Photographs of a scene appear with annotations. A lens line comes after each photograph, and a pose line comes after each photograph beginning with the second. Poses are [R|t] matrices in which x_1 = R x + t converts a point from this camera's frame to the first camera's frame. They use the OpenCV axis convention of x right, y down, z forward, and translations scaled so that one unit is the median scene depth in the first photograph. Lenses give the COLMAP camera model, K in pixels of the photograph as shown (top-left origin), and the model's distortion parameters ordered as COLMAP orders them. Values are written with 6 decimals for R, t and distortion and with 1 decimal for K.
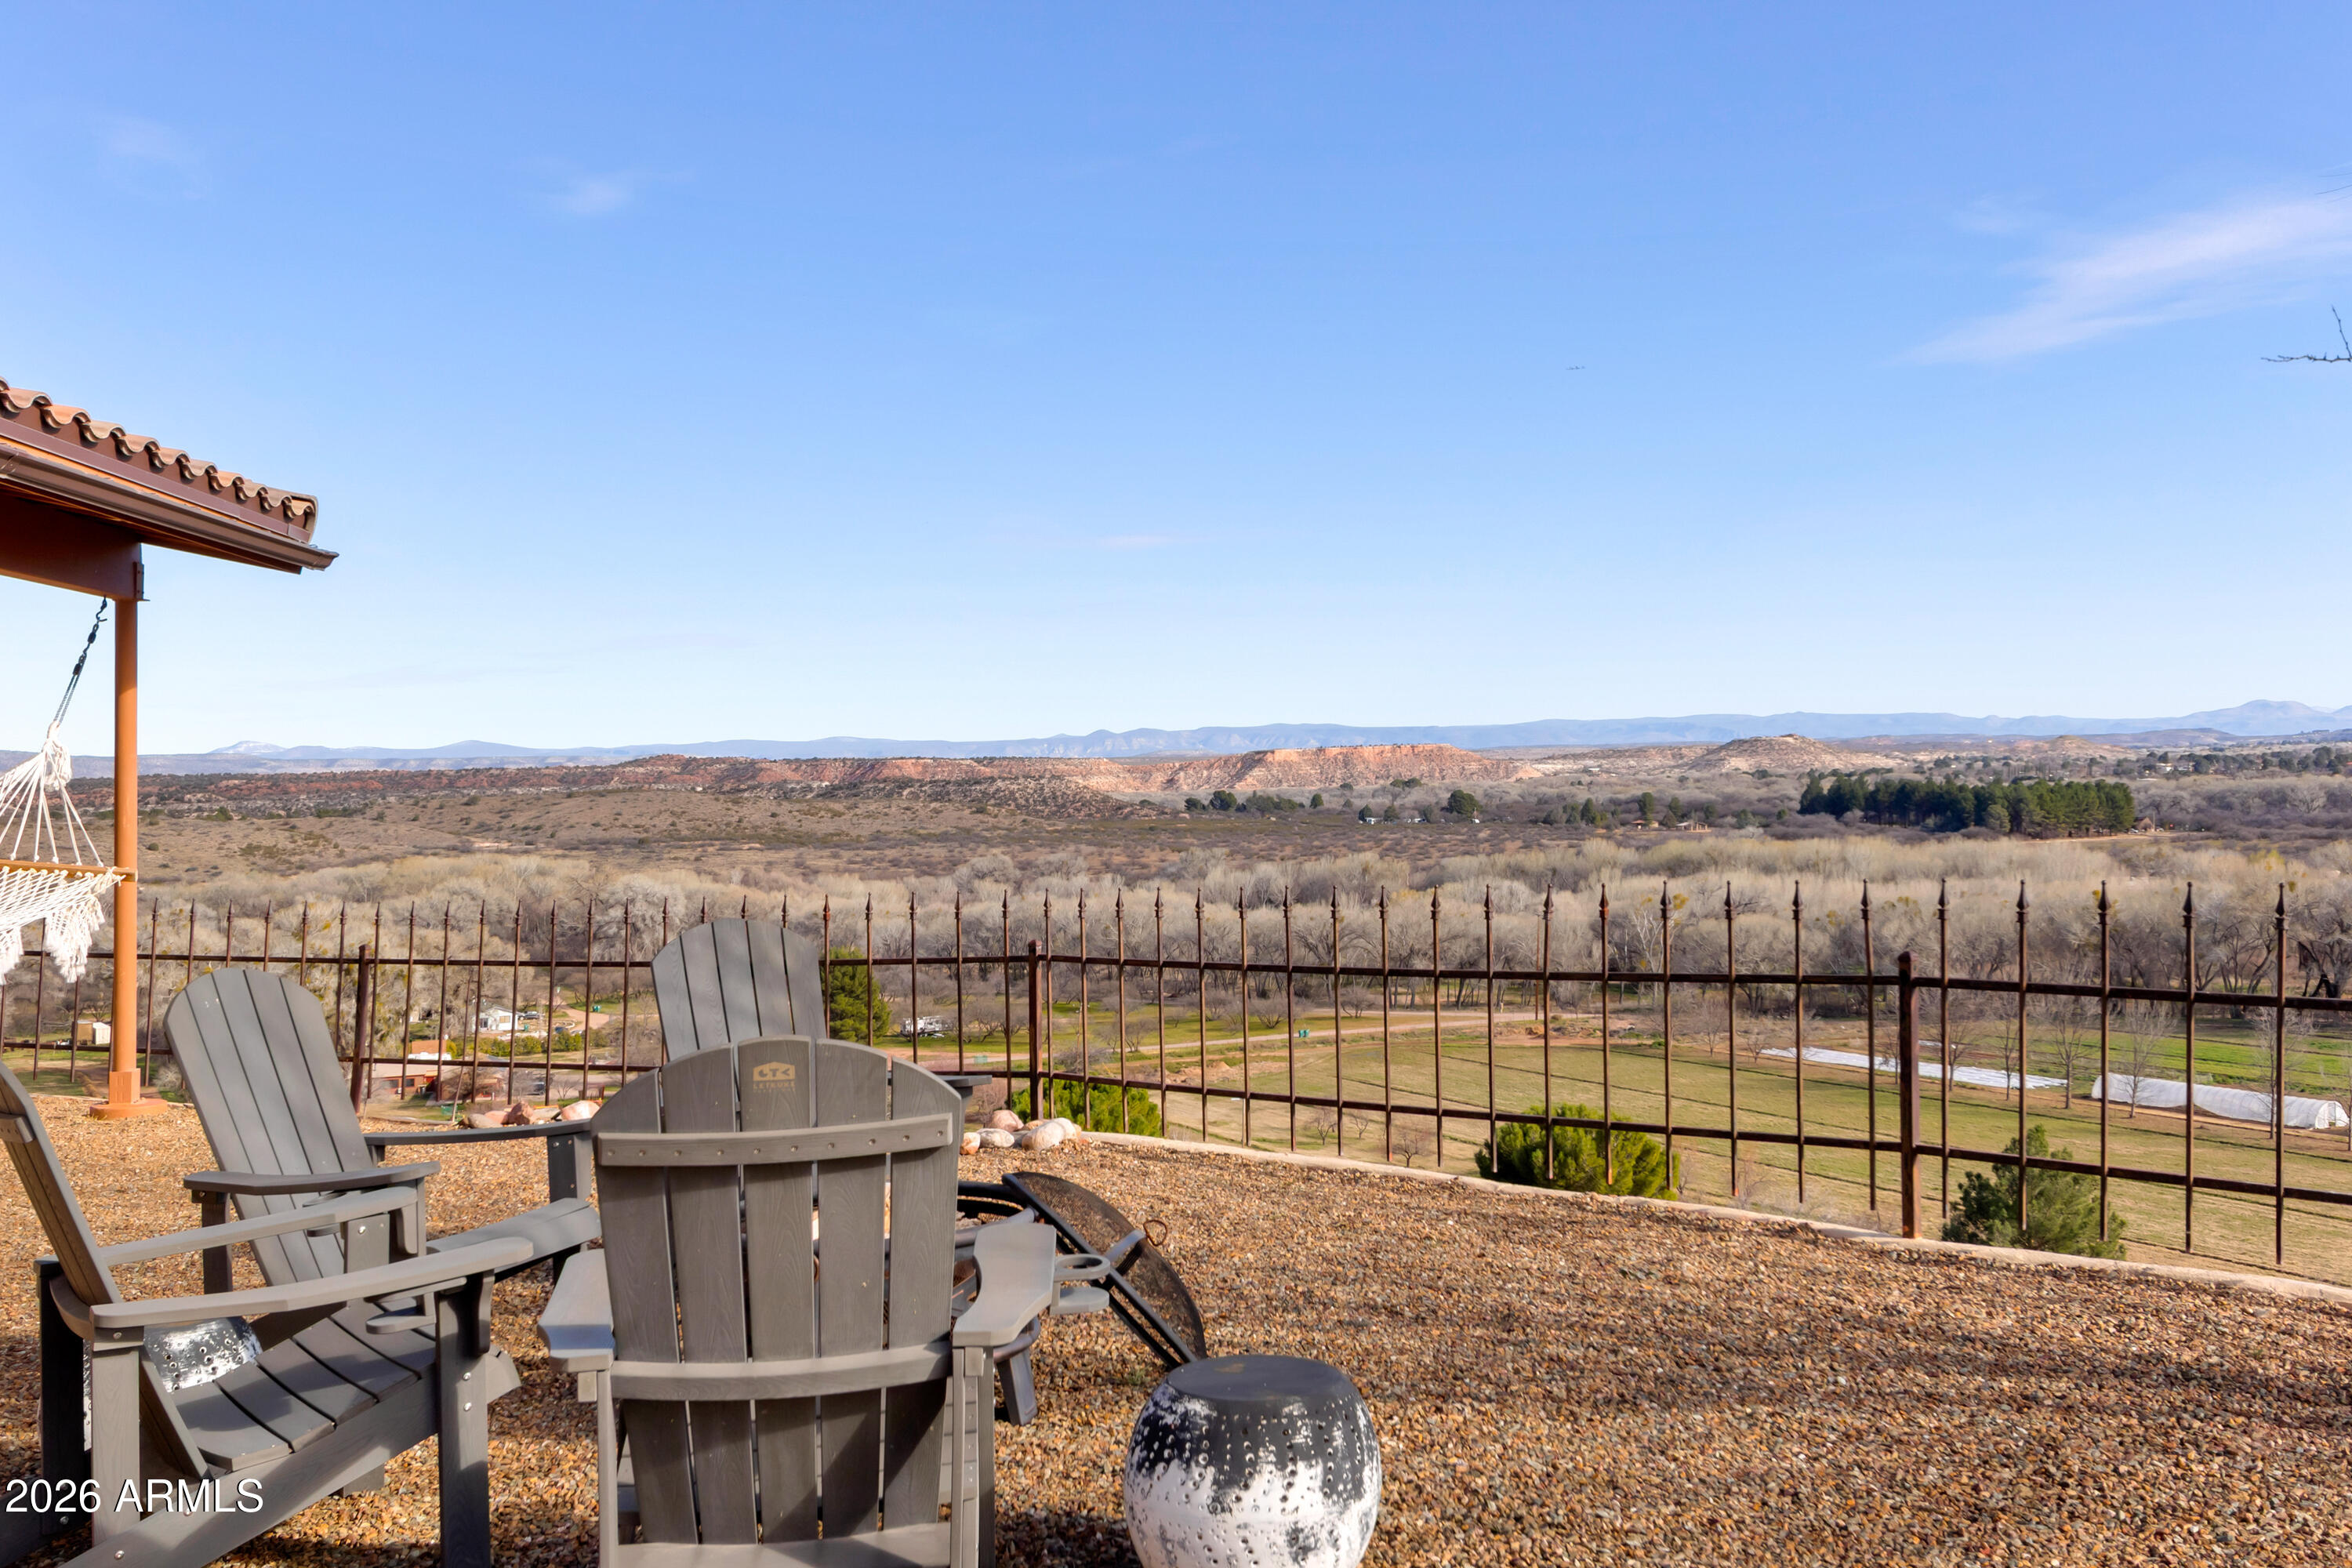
lens RADIAL K [[2308.1, 0, 1100.8], [0, 2308.1, 802.2], [0, 0, 1]] dist [0.035649, 0.000000]
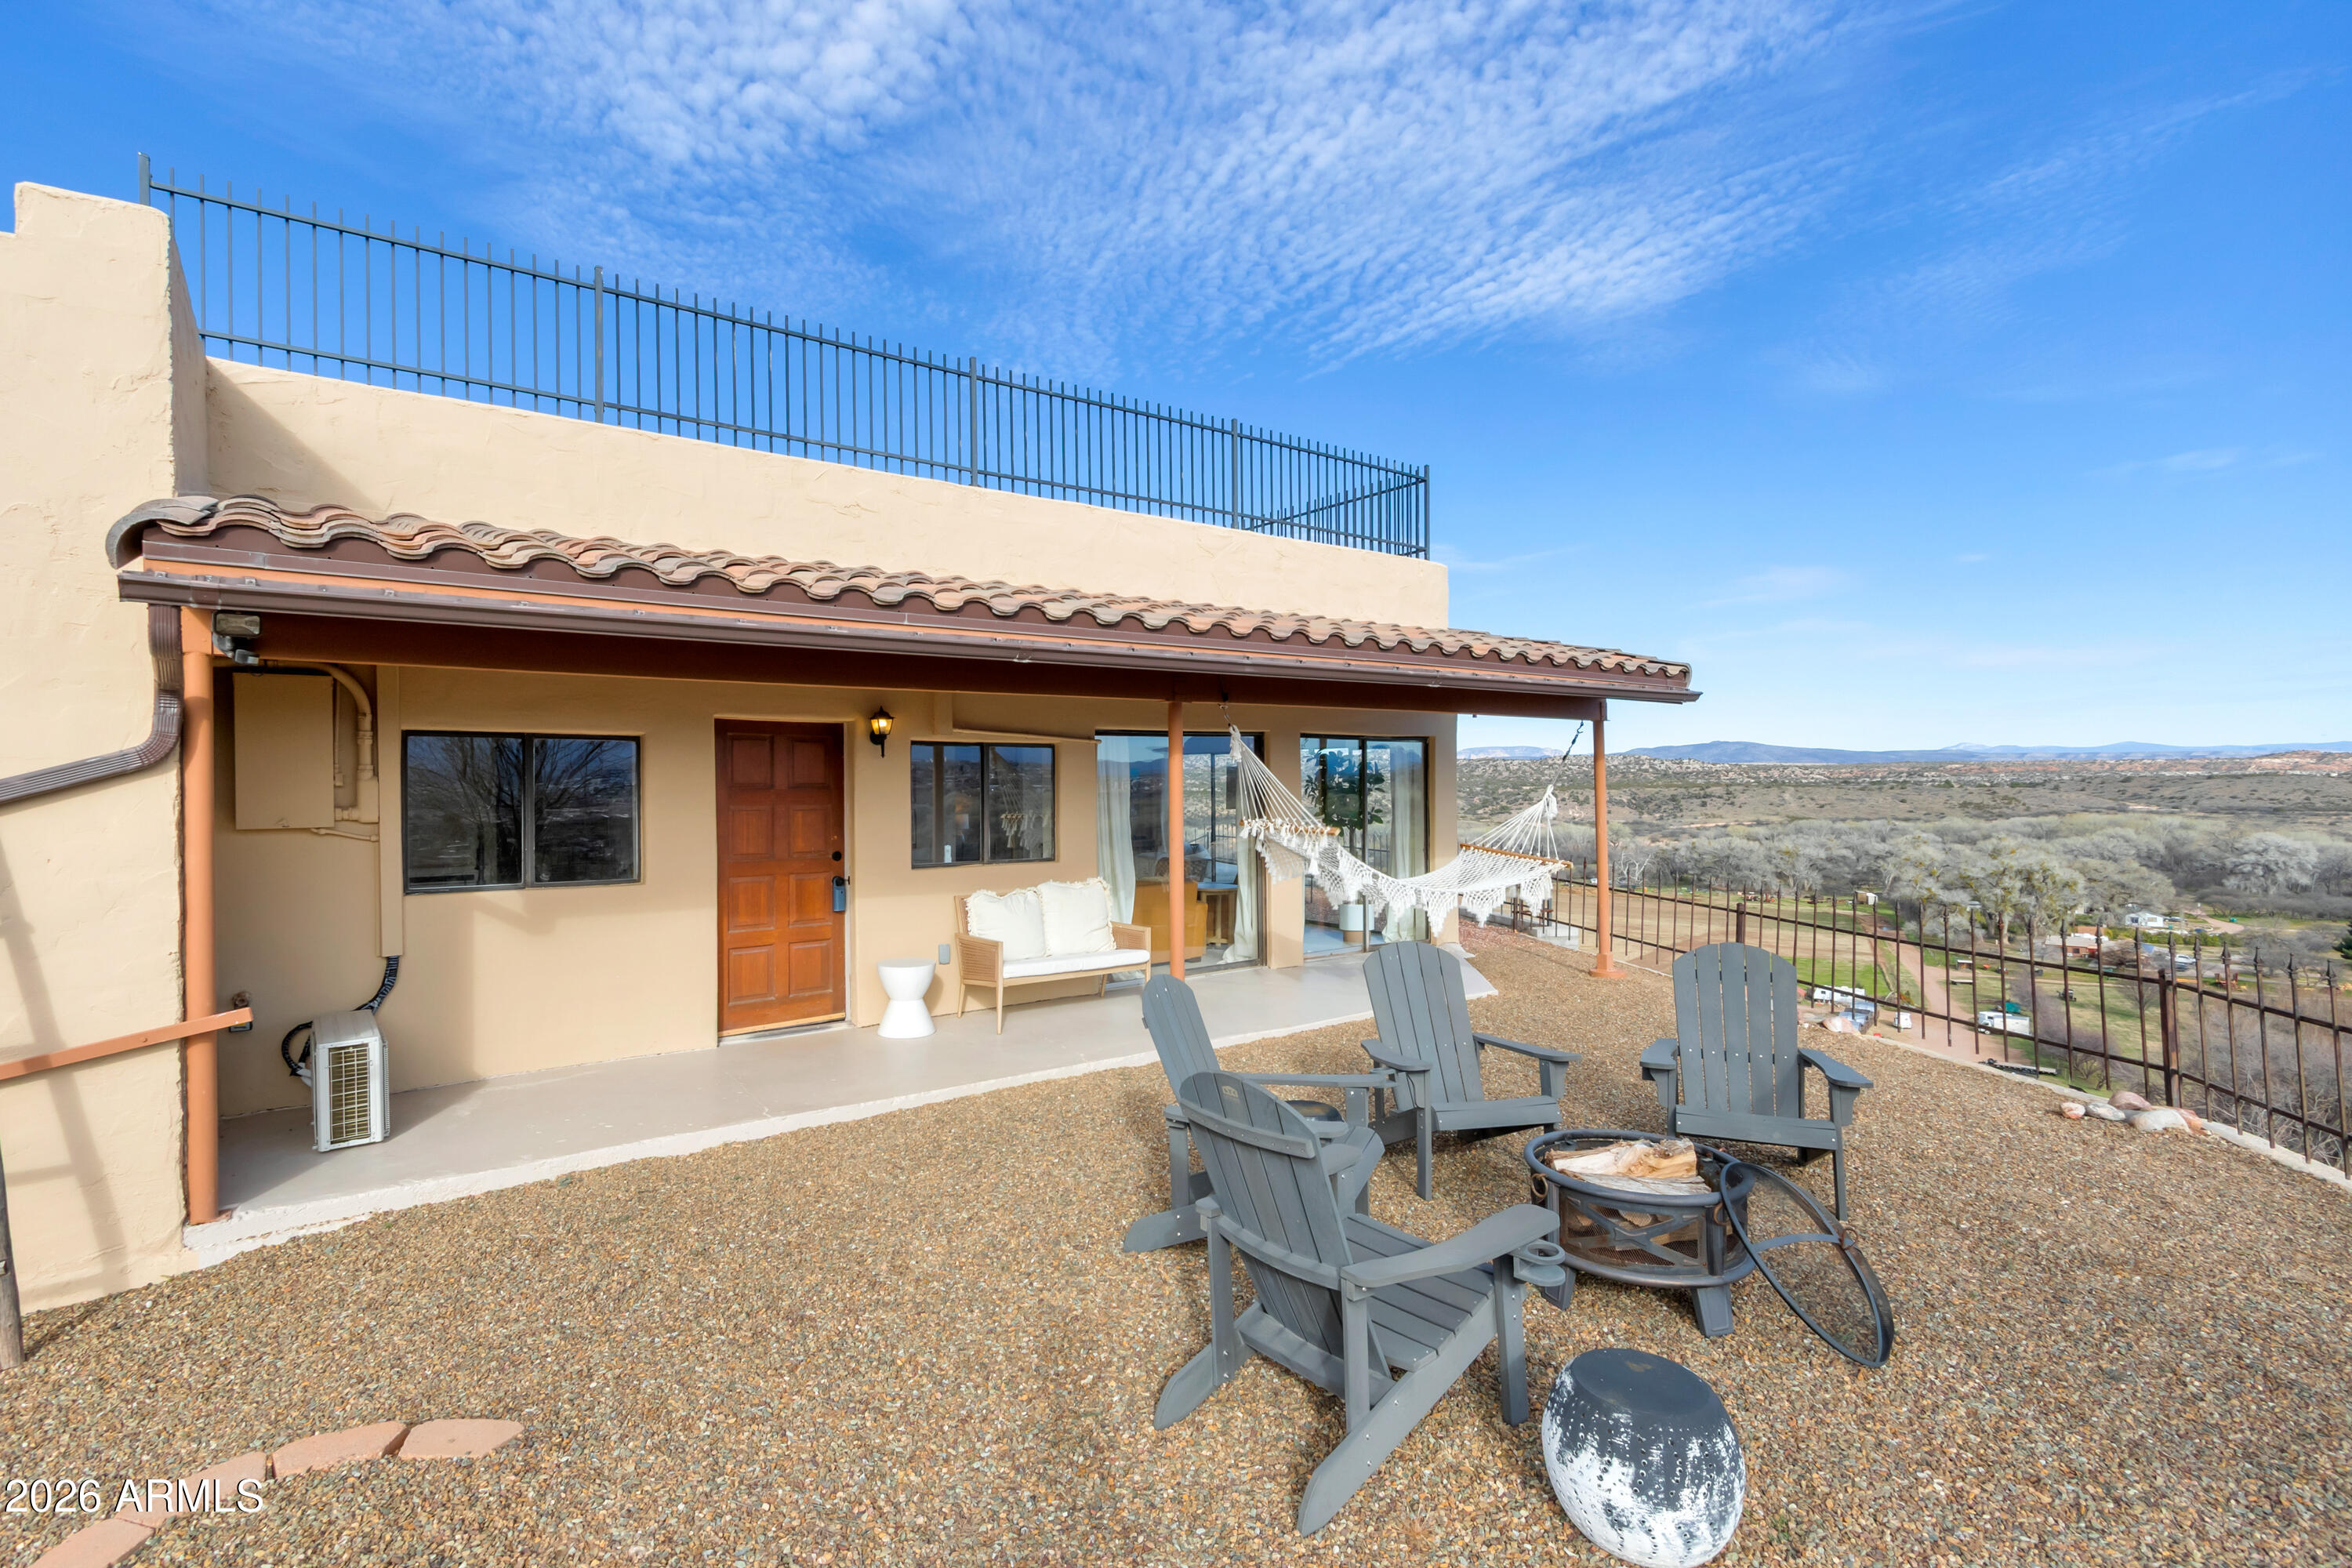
lens RADIAL K [[1115.3, 0, 1113.1], [0, 1115.3, 780.1], [0, 0, 1]] dist [0.007361, -0.000245]
pose [[0.541422, 0.017031, -0.840578, 0.474279], [-0.013559, 0.999842, 0.011525, -0.122904], [0.840642, 0.005158, 0.541567, 0.378200]]
